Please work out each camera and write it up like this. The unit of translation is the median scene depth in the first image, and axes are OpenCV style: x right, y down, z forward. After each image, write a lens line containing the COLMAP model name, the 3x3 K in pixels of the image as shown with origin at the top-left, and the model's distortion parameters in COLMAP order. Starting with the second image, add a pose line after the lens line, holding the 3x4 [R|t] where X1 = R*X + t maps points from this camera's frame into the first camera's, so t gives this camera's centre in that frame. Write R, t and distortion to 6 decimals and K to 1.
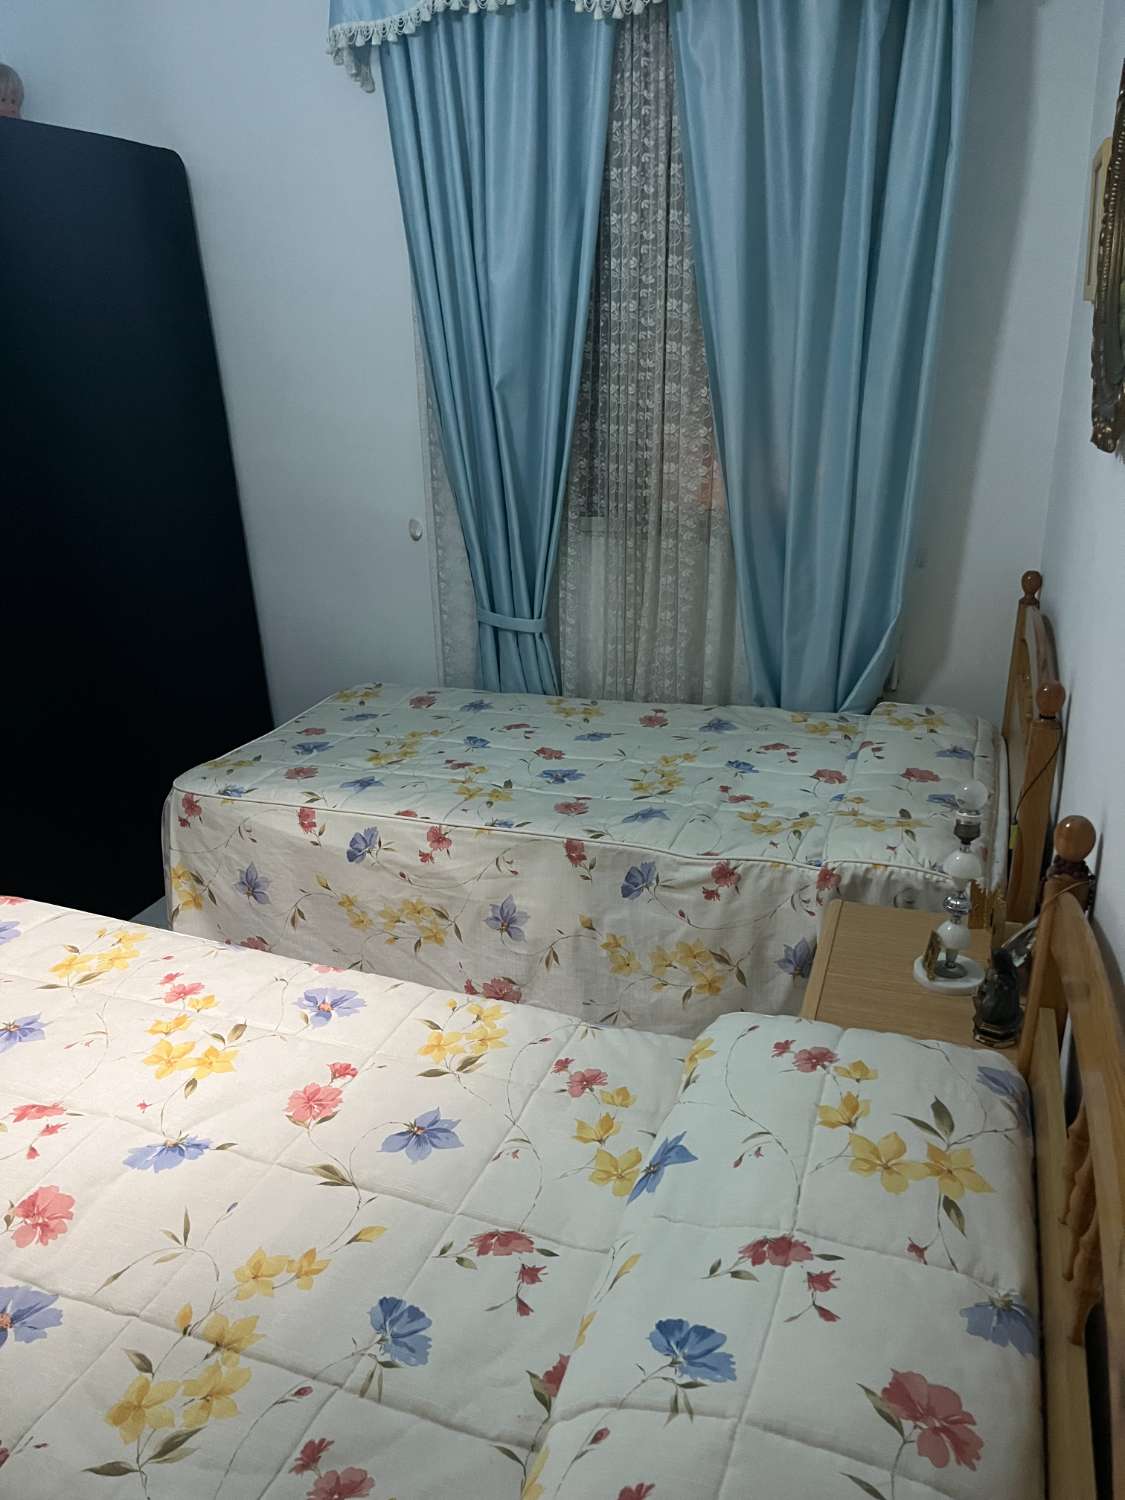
lens RADIAL K [[1138.7, 0, 566.5], [0, 1138.7, 762.8], [0, 0, 1]] dist [0.082459, -0.106853]
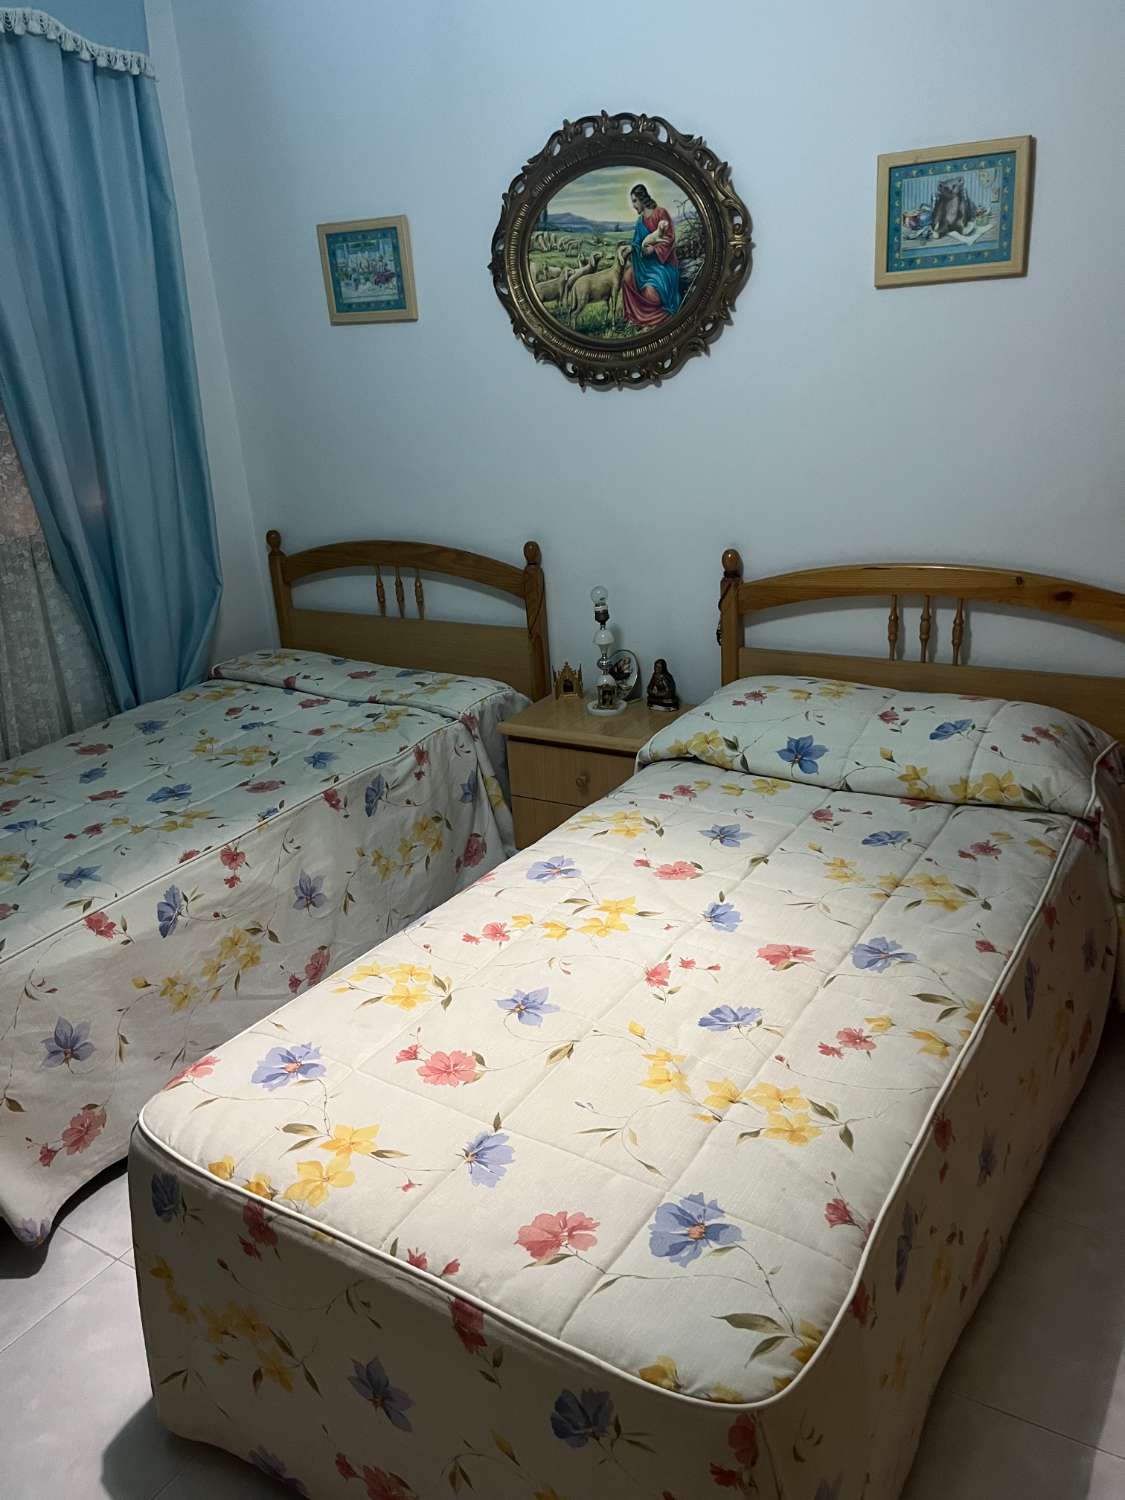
lens RADIAL K [[1138.7, 0, 566.5], [0, 1138.7, 762.8], [0, 0, 1]] dist [0.082459, -0.106853]
pose [[0.199322, -0.339871, 0.919107, -0.940987], [0.396511, 0.885689, 0.241524, -0.130210], [-0.896130, 0.316295, 0.311300, 0.422125]]
